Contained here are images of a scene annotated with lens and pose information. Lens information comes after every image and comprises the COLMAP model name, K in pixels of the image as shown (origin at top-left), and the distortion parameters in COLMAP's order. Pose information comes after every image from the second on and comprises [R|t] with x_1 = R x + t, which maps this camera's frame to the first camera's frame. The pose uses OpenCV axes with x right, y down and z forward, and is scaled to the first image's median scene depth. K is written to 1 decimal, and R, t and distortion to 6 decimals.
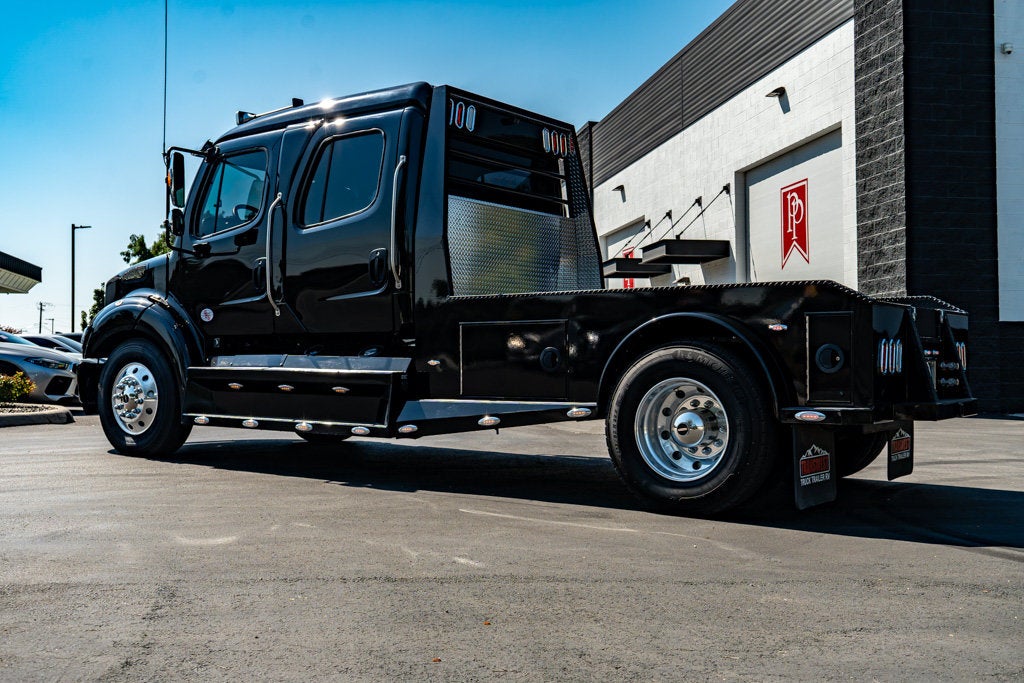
lens RADIAL K [[1050.6, 0, 512.0], [0, 1050.6, 341.5], [0, 0, 1]] dist [0.006481, 0.008564]
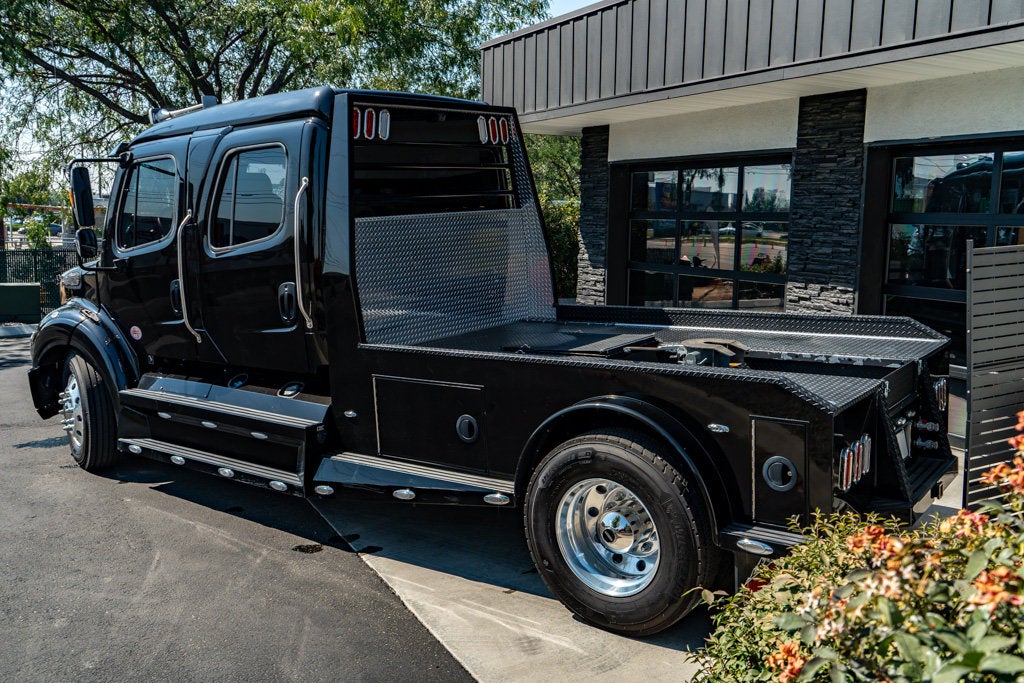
lens RADIAL K [[888.2, 0, 512.0], [0, 888.2, 341.5], [0, 0, 1]] dist [0.002799, -0.004805]
pose [[0.998625, -0.032731, -0.040945, 0.095211], [0.039022, 0.985733, 0.163730, -0.156388], [0.035002, -0.165102, 0.985655, 0.248566]]
